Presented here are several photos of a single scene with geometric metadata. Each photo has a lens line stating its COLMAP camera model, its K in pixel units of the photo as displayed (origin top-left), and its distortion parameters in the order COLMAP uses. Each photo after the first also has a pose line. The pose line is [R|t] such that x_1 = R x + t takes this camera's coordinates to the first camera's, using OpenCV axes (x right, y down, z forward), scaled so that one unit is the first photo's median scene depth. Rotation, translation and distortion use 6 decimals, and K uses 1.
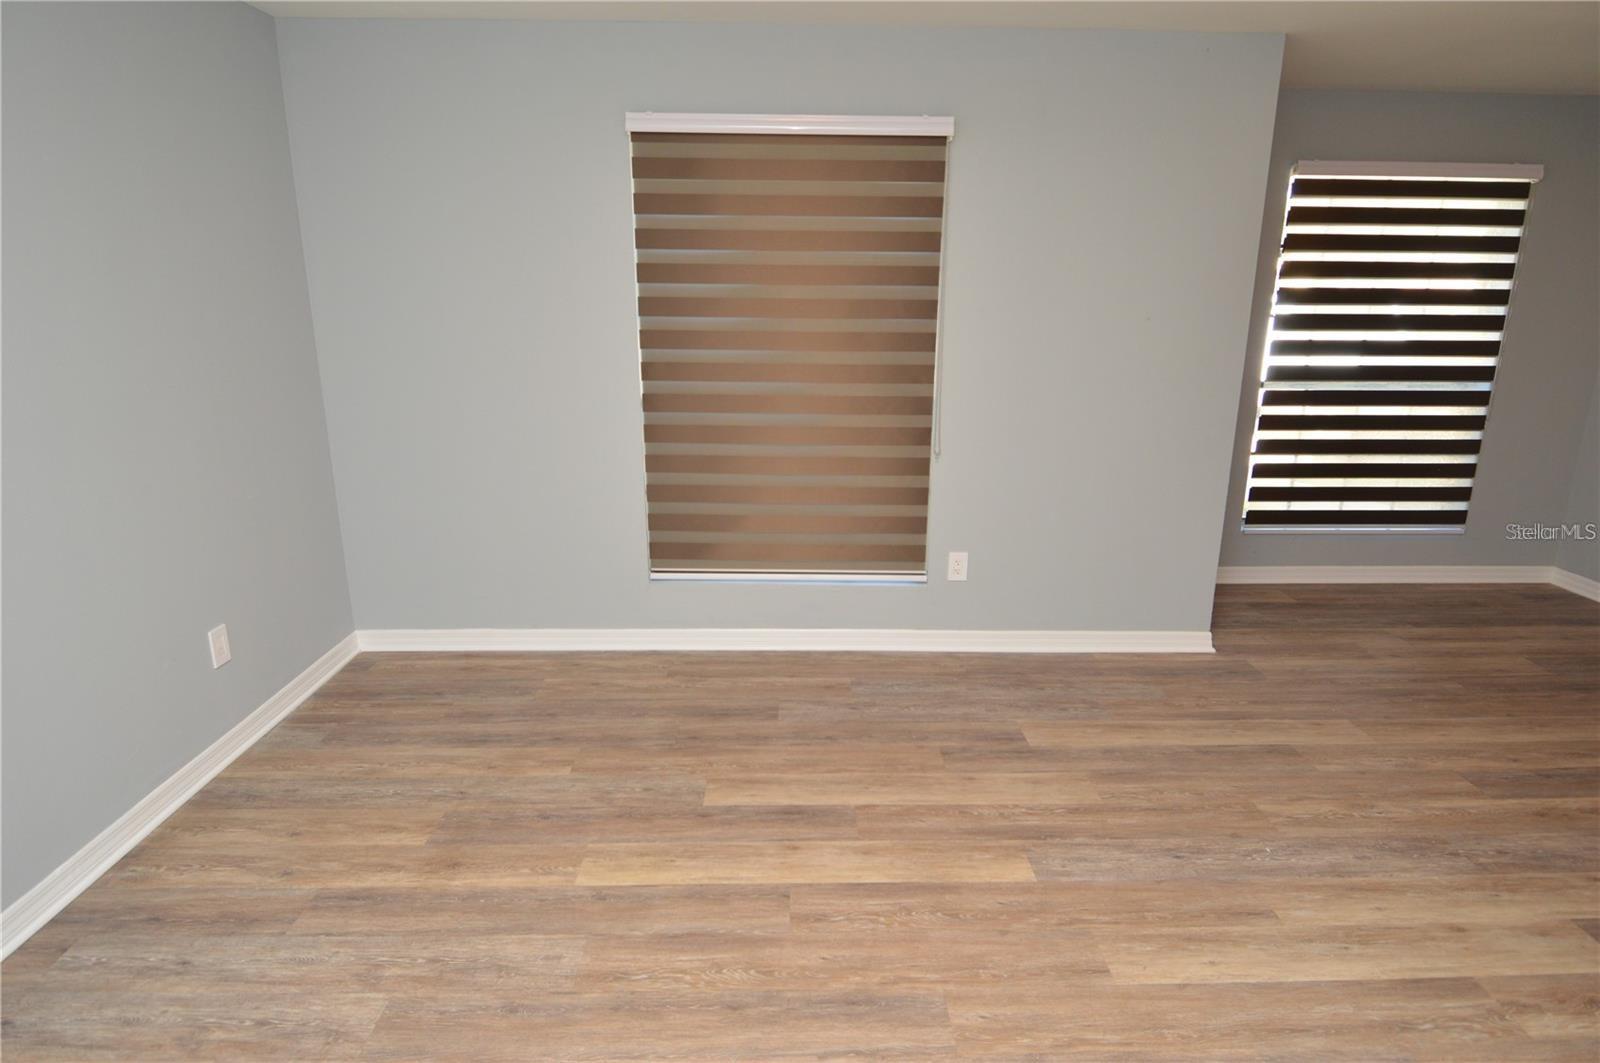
lens RADIAL K [[875.0, 0, 807.7], [0, 875.0, 520.1], [0, 0, 1]] dist [0.022219, -0.033001]
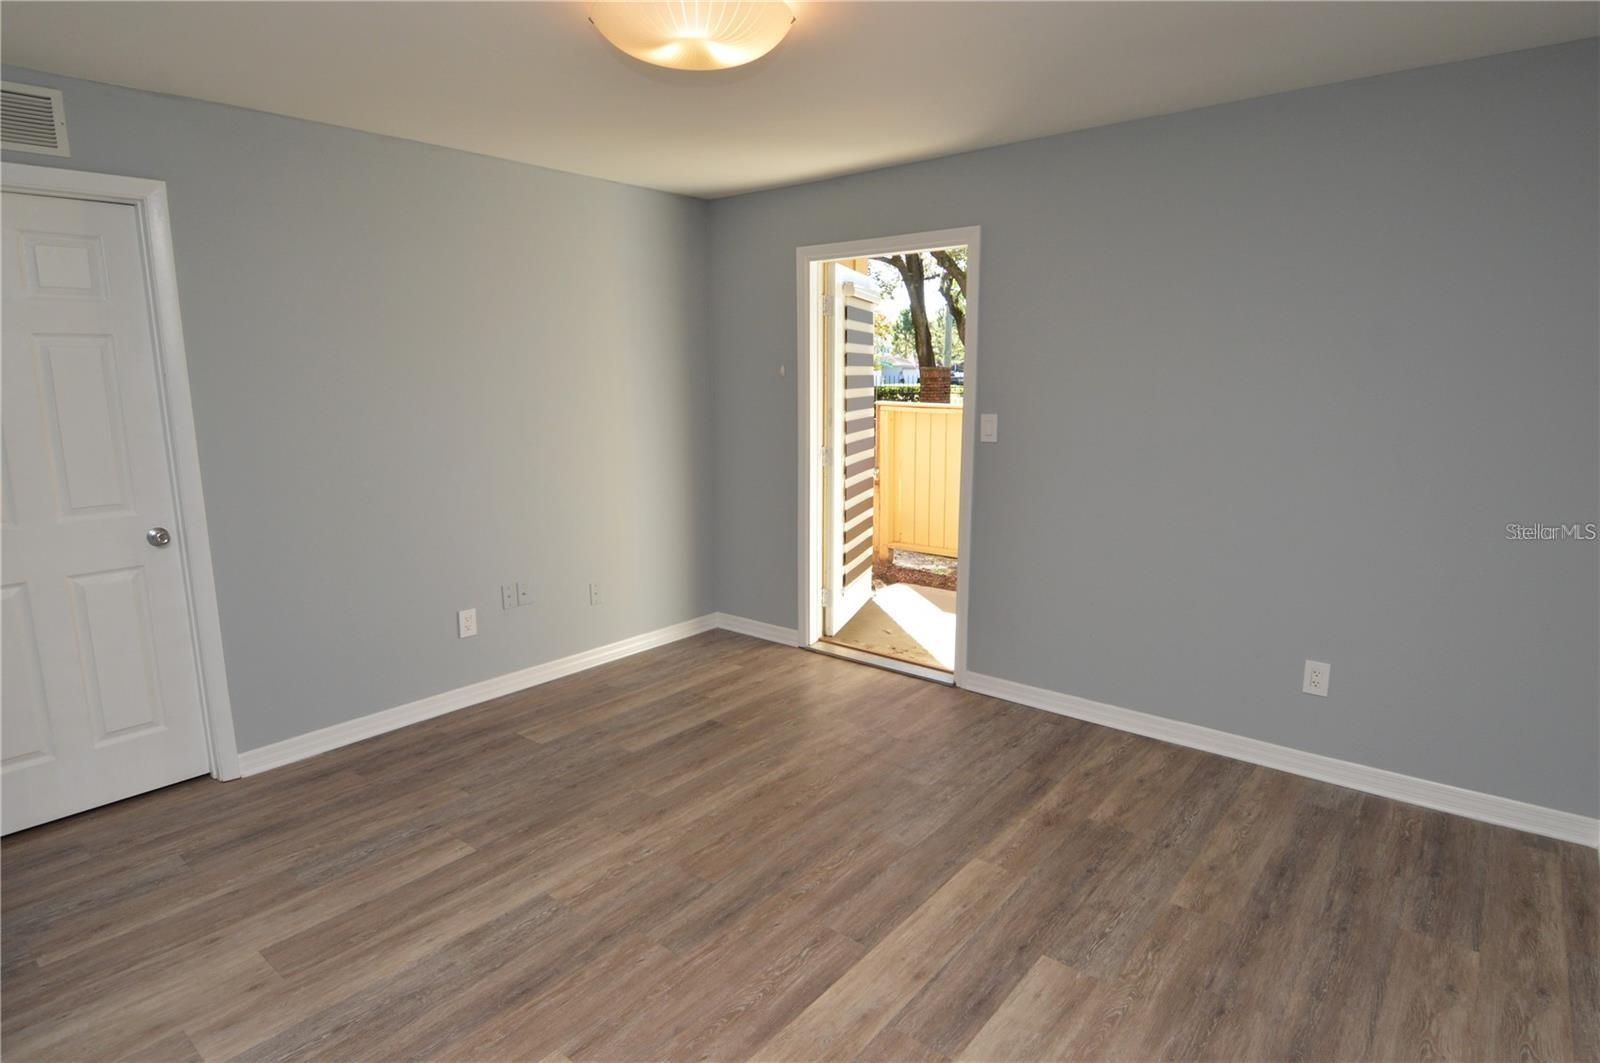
lens RADIAL K [[871.2, 0, 792.2], [0, 871.2, 529.1], [0, 0, 1]] dist [0.023221, -0.032315]
pose [[-0.660244, 0.134063, -0.738989, 0.640393], [-0.188155, 0.923038, 0.335558, -0.312581], [0.727101, 0.360594, -0.584205, 1.202730]]
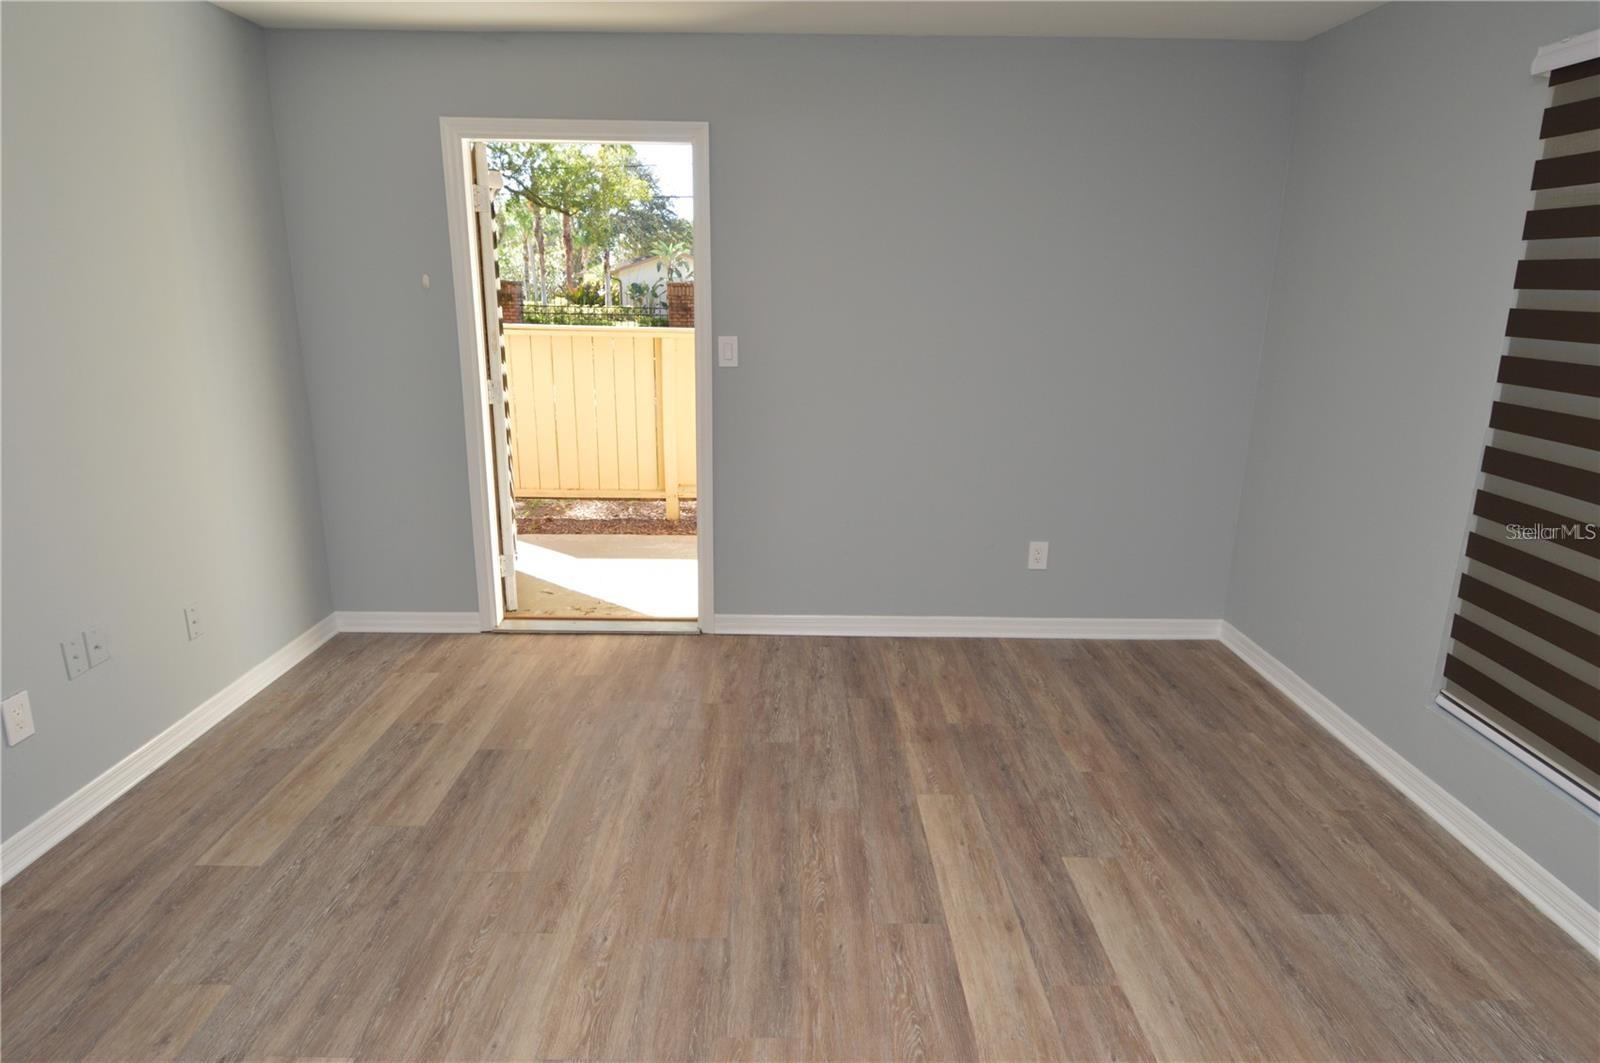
lens RADIAL K [[878.3, 0, 801.6], [0, 878.3, 521.9], [0, 0, 1]] dist [0.024900, -0.036961]
pose [[-0.016760, 0.250846, -0.967882, 0.700533], [-0.268321, 0.931382, 0.246032, -0.155225], [0.963184, 0.263826, 0.051698, 0.616592]]
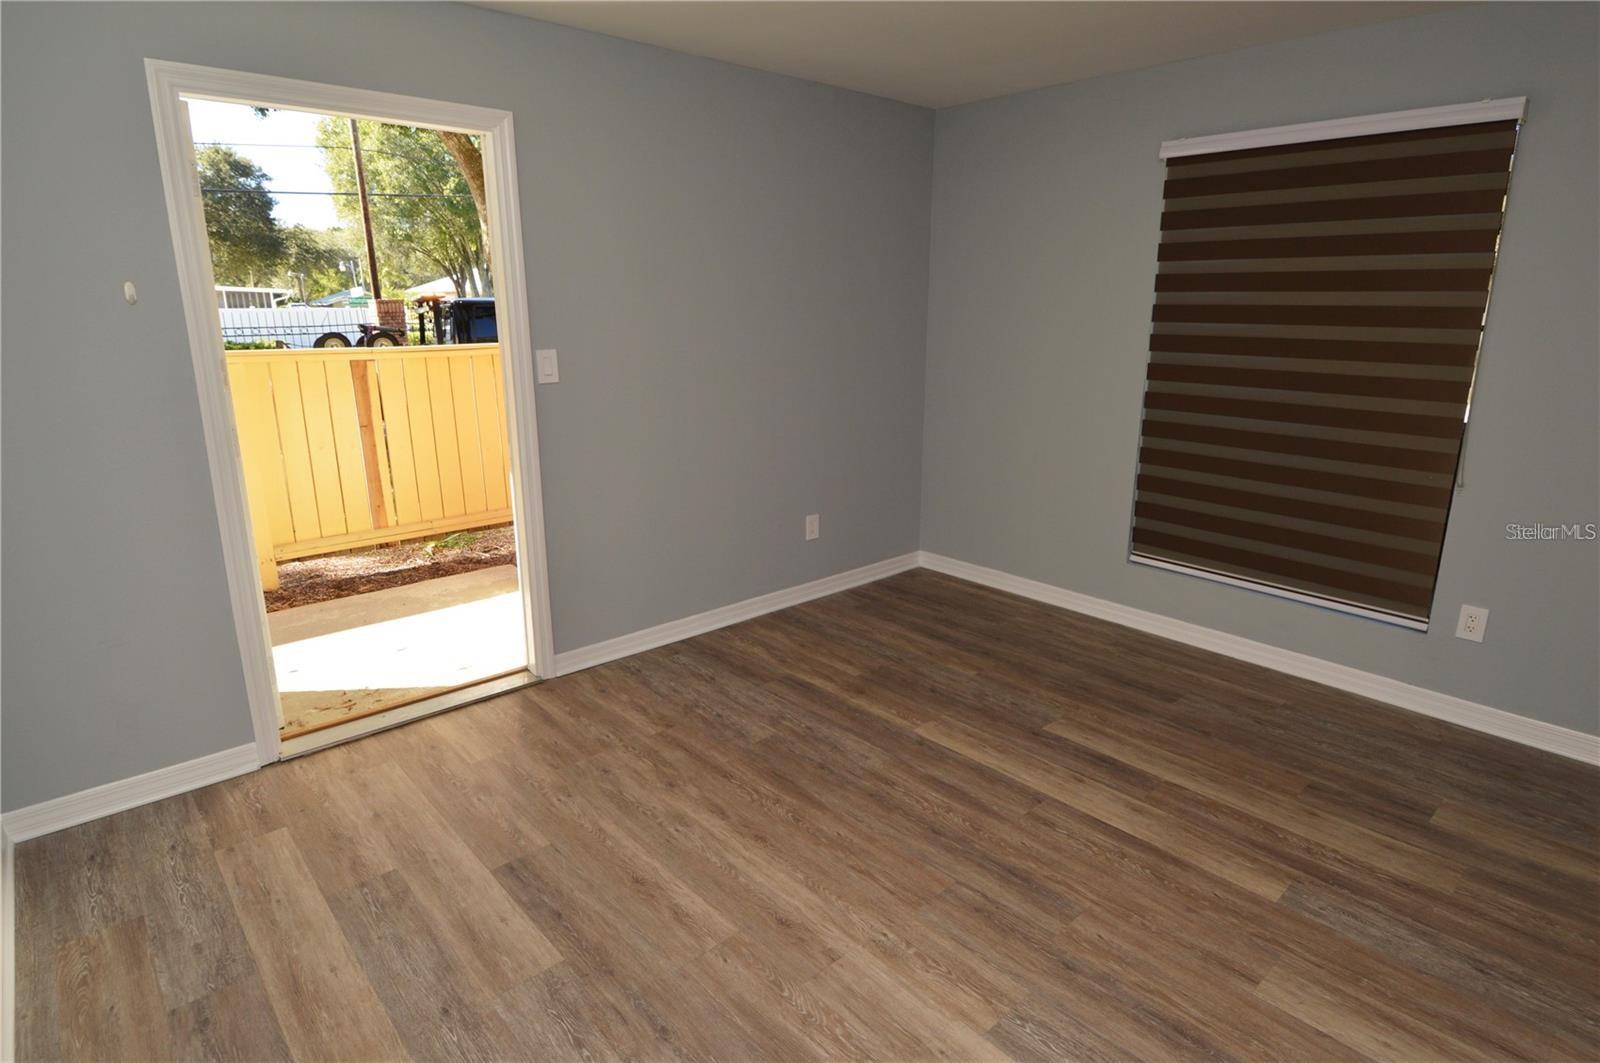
lens RADIAL K [[853.1, 0, 809.5], [0, 853.1, 525.8], [0, 0, 1]] dist [0.021953, -0.031949]
pose [[0.658322, 0.184299, -0.729826, 0.482122], [-0.190272, 0.978820, 0.075545, 0.029019], [0.728292, 0.089133, 0.679446, -0.045453]]
